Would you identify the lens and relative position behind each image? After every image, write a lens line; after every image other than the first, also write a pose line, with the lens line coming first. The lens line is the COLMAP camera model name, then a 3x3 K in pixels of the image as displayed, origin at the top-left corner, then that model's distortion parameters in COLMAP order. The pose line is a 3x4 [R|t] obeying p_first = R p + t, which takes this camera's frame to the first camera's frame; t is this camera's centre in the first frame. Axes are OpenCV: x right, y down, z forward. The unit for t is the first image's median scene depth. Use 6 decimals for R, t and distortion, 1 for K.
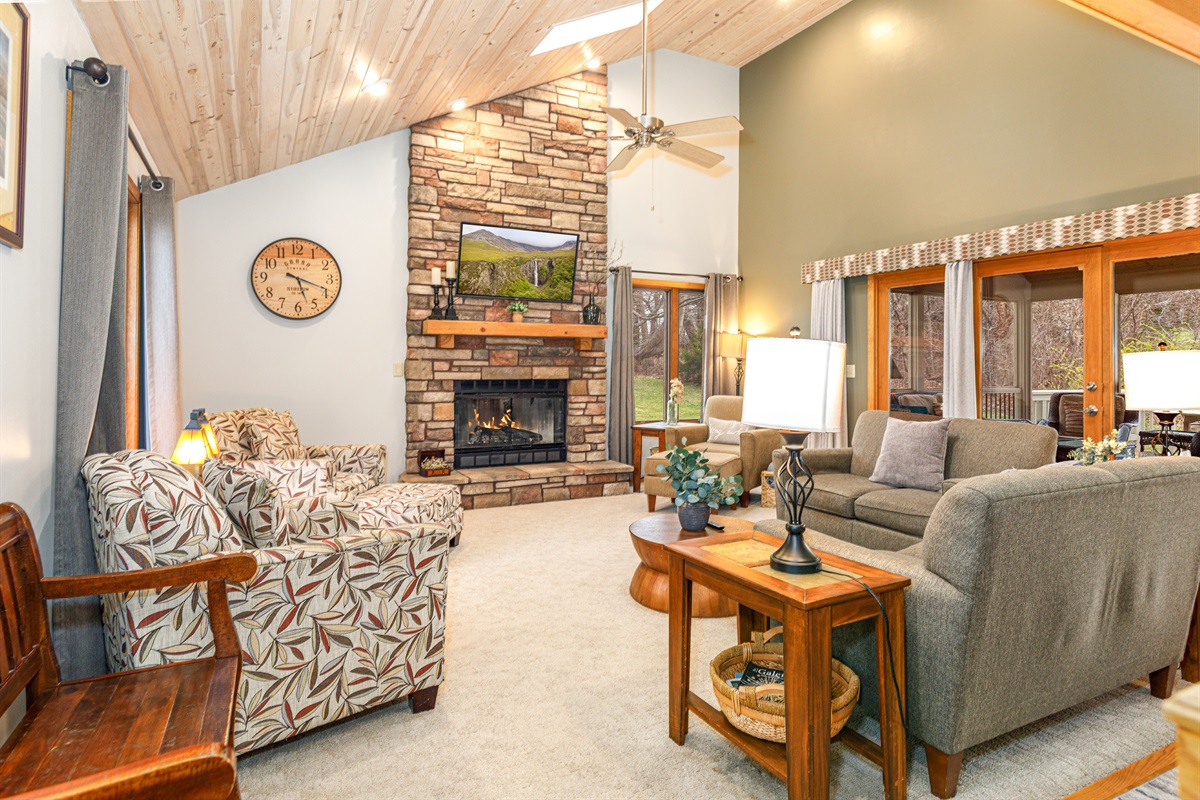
lens RADIAL K [[575.3, 0, 628.5], [0, 575.3, 365.9], [0, 0, 1]] dist [0.001677, -0.000089]
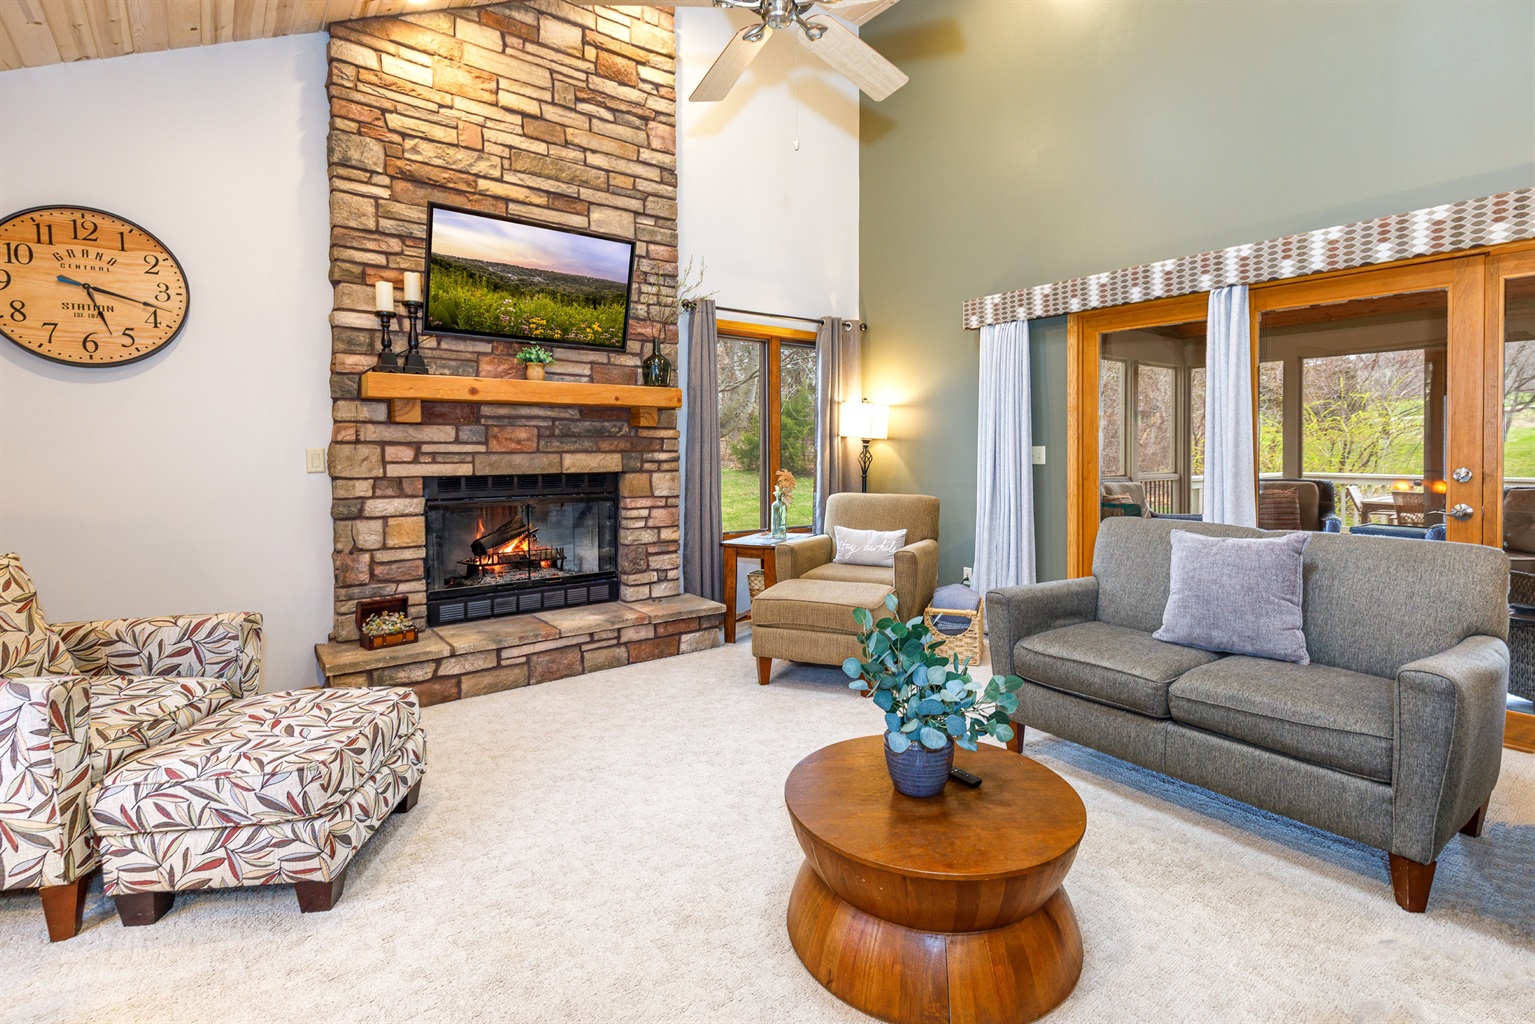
lens RADIAL K [[735.9, 0, 803.9], [0, 735.9, 468.4], [0, 0, 1]] dist [0.001677, -0.000089]
pose [[0.988466, -0.013288, 0.150861, -0.032656], [0.009741, 0.999659, 0.024225, 0.001071], [-0.151131, -0.022476, 0.988258, 0.197528]]
